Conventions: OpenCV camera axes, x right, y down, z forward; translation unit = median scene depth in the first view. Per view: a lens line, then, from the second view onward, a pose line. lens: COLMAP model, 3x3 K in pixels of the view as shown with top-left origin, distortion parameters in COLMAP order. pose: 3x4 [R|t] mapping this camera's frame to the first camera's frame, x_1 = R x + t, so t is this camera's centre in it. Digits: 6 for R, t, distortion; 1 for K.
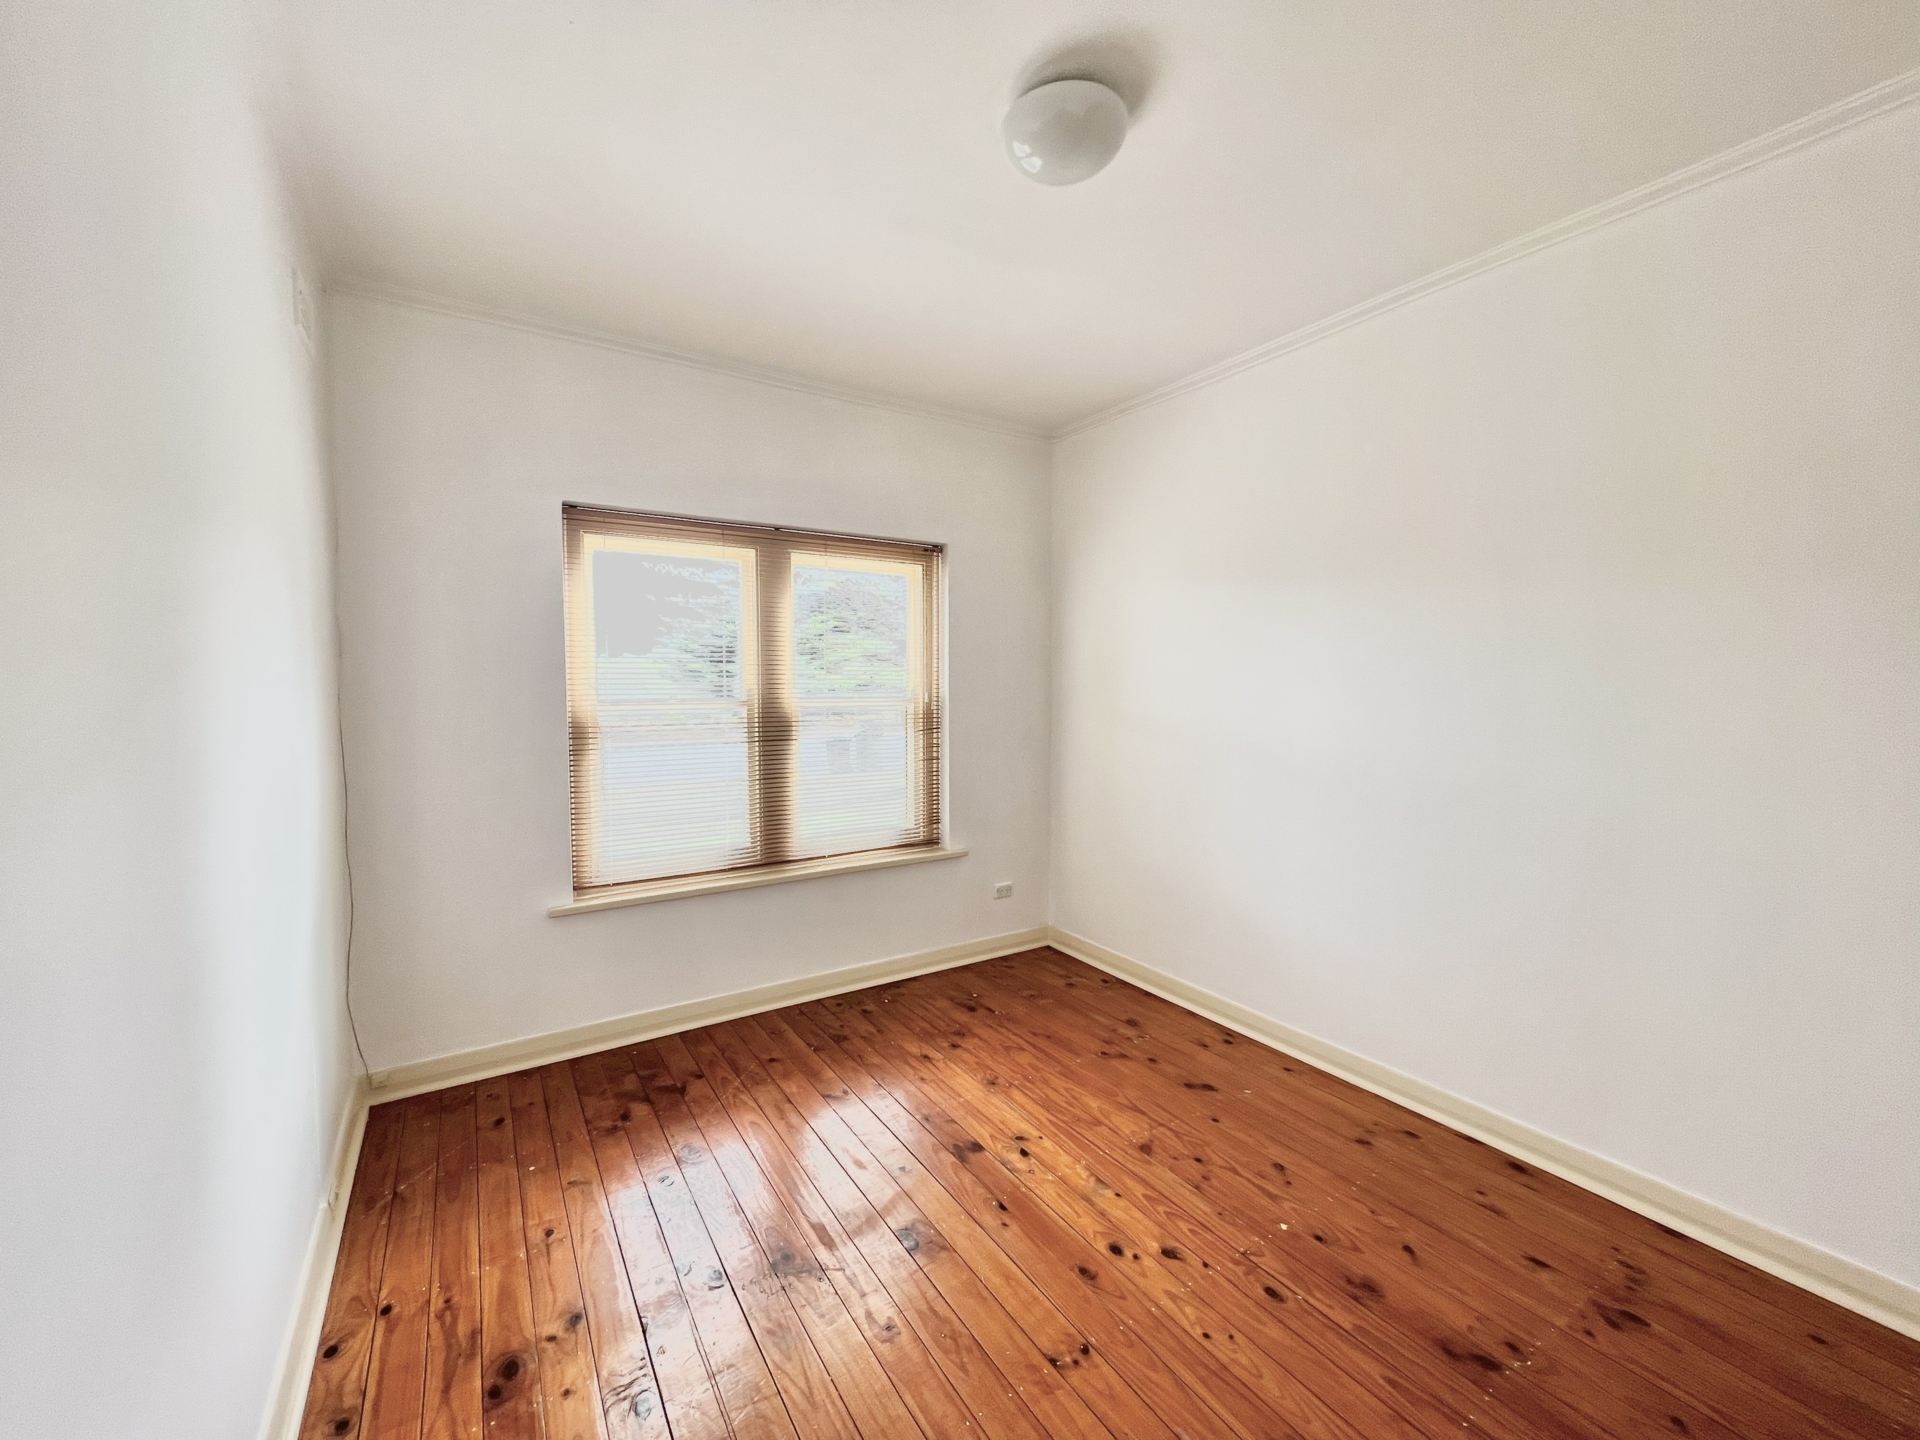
lens RADIAL K [[738.7, 0, 987.1], [0, 738.7, 702.5], [0, 0, 1]] dist [-0.001460, 0.000286]
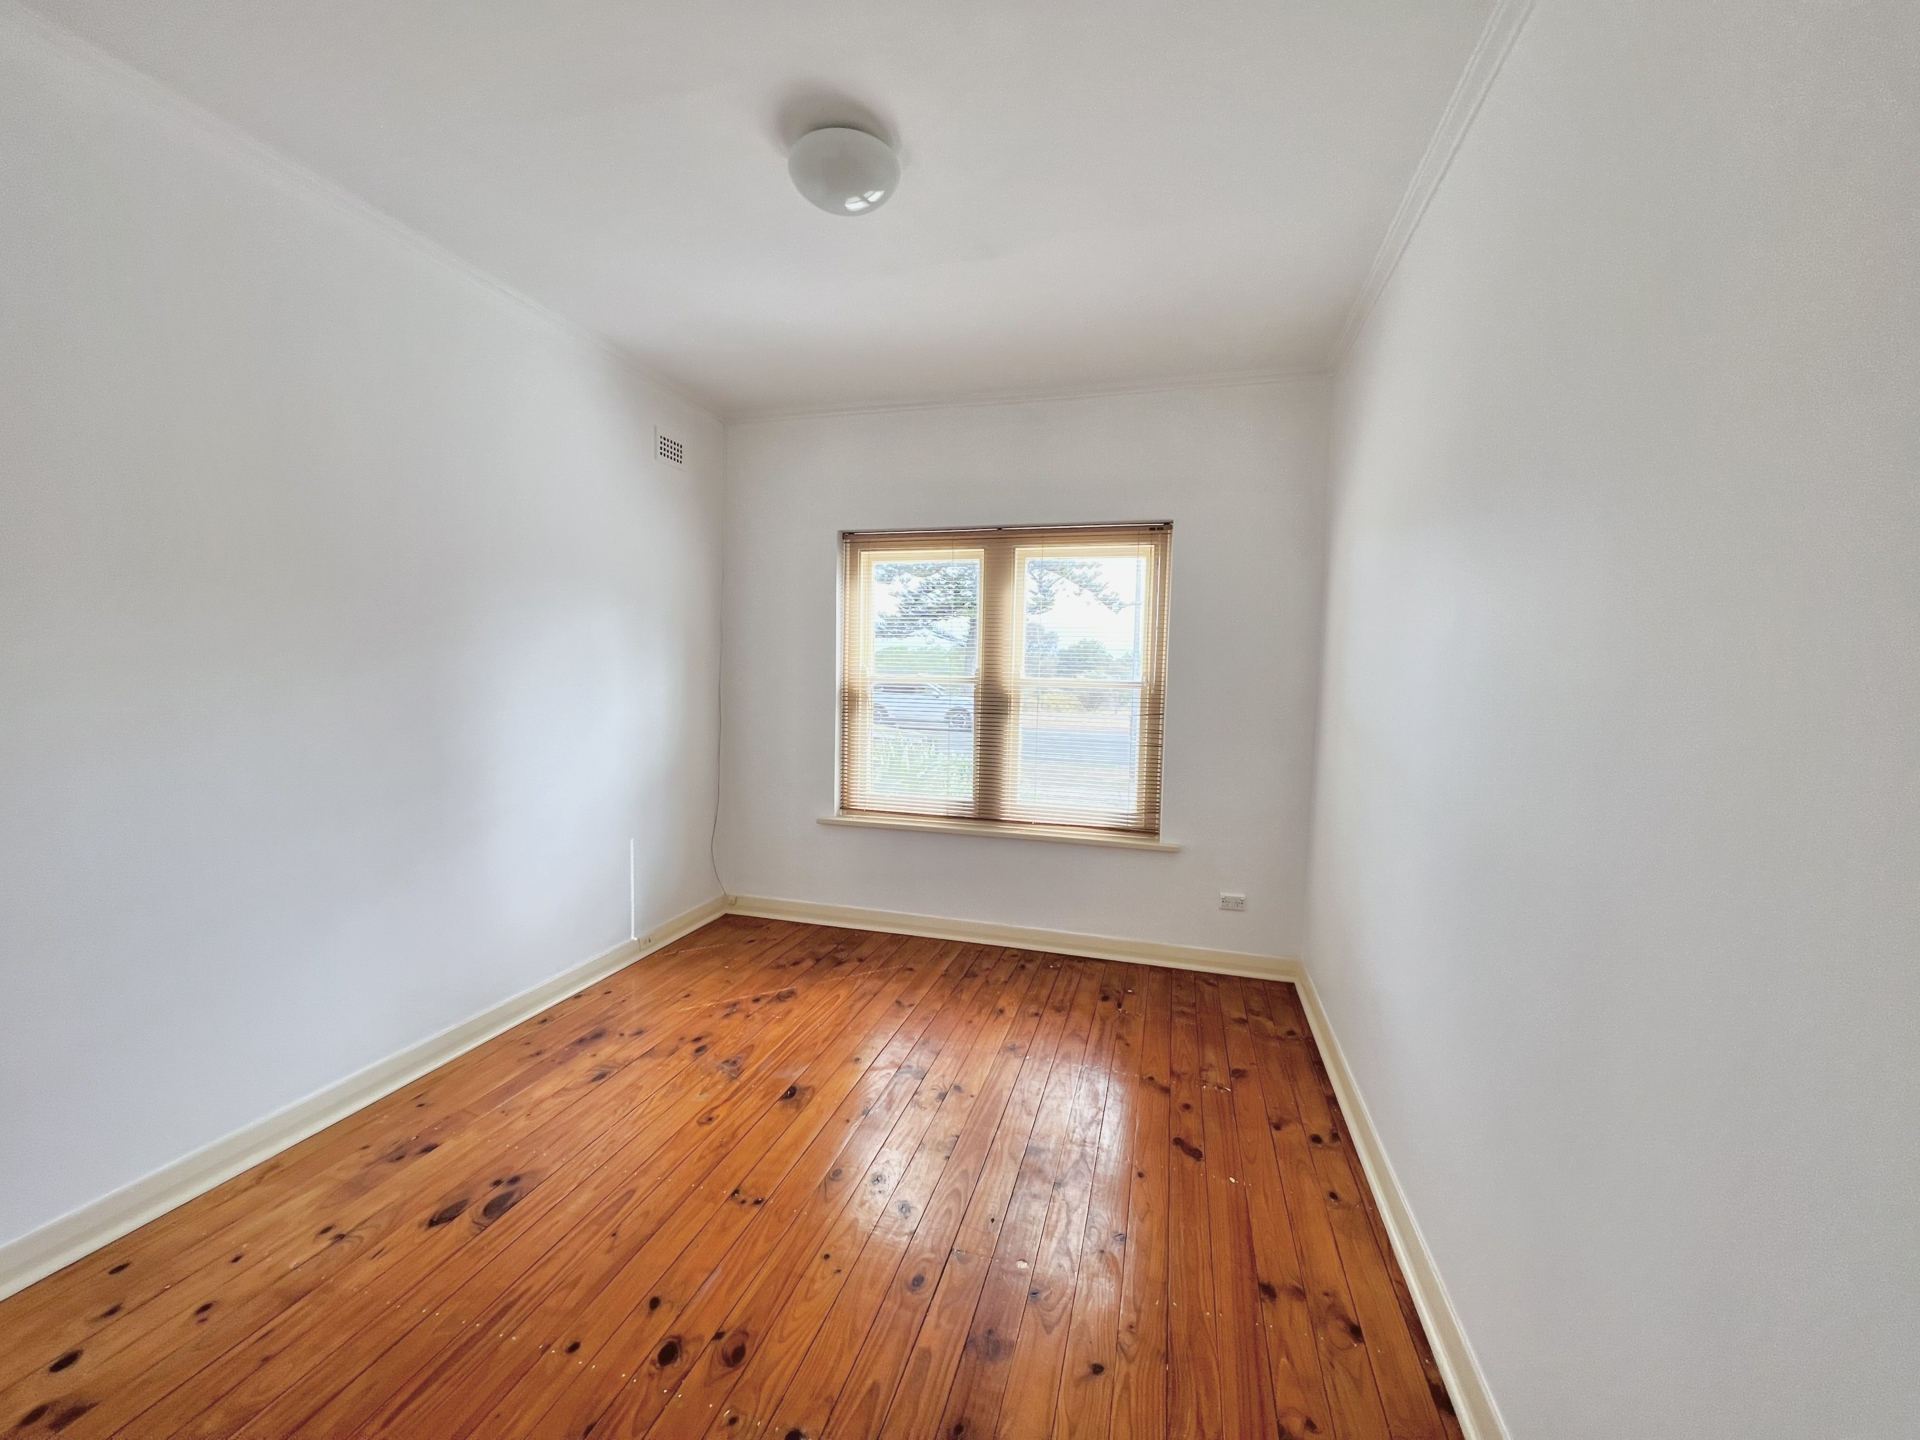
lens RADIAL K [[738.7, 0, 943.9], [0, 738.7, 705.0], [0, 0, 1]] dist [-0.001460, 0.000286]
pose [[0.676254, 0.051879, -0.734840, 0.545754], [-0.040839, 0.998623, 0.032919, 0.003038], [0.735536, 0.007749, 0.677442, 0.180494]]
